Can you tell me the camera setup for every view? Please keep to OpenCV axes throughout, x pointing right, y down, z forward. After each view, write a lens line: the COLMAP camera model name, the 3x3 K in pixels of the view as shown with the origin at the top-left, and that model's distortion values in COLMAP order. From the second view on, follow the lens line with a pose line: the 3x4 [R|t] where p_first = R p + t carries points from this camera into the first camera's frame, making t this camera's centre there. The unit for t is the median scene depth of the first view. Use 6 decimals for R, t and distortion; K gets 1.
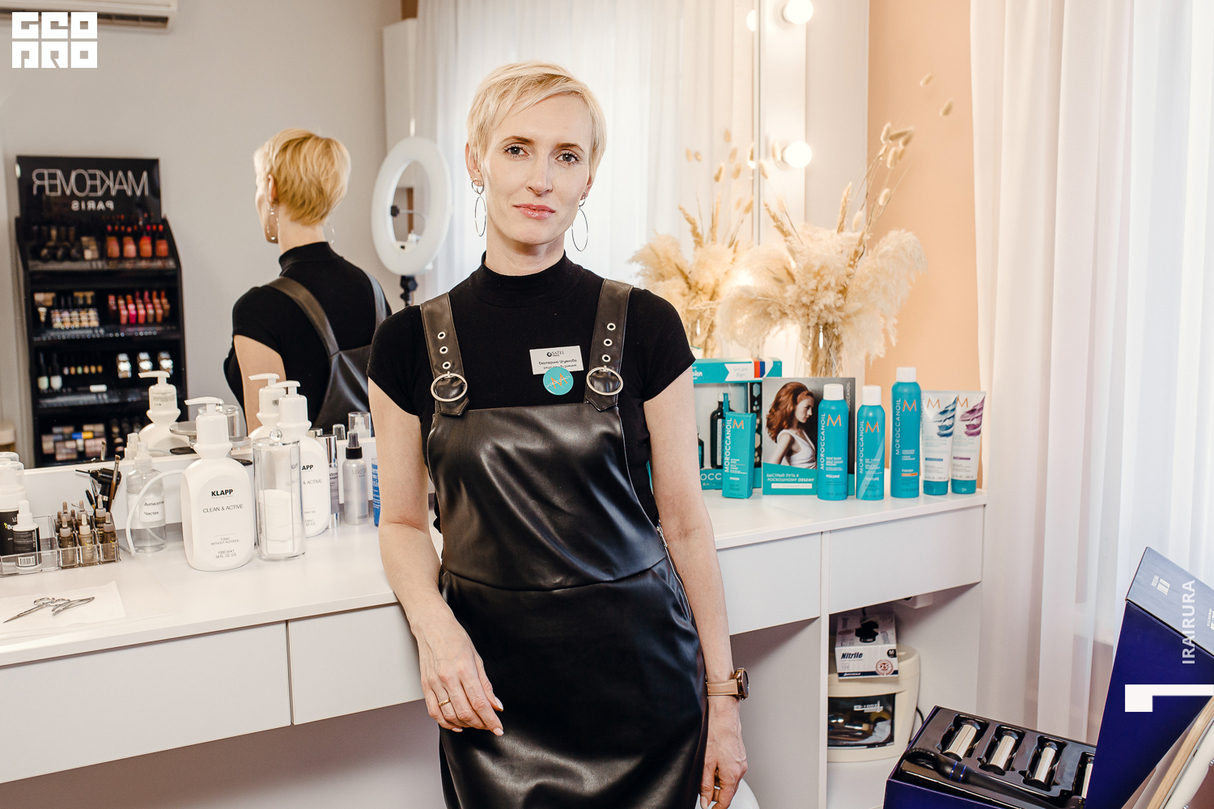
lens RADIAL K [[1179.7, 0, 607.0], [0, 1179.7, 404.5], [0, 0, 1]] dist [-0.042261, 0.016324]
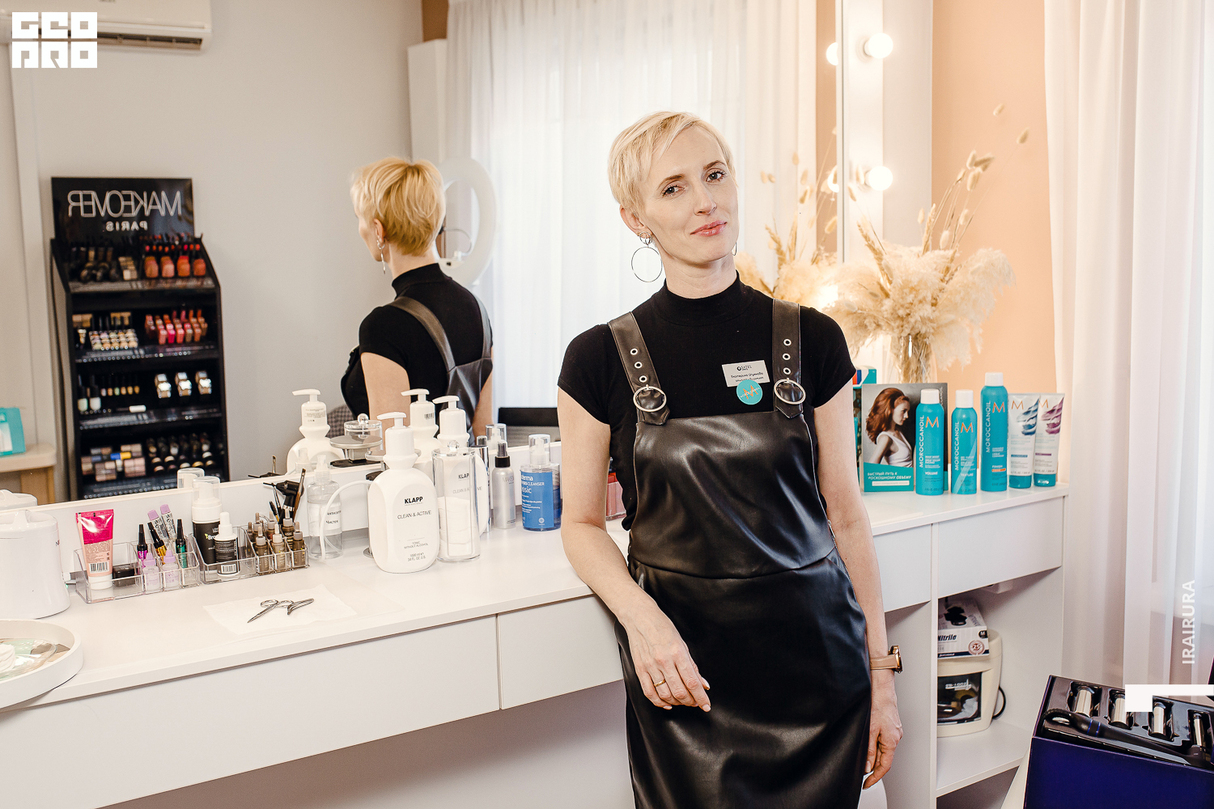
lens RADIAL K [[1246.6, 0, 573.7], [0, 1246.6, 406.2], [0, 0, 1]] dist [-0.077670, 0.150480]
pose [[0.997923, -0.020603, 0.061038, -0.202739], [0.021112, 0.999748, -0.007694, 0.000389], [-0.060864, 0.008966, 0.998106, -0.126684]]
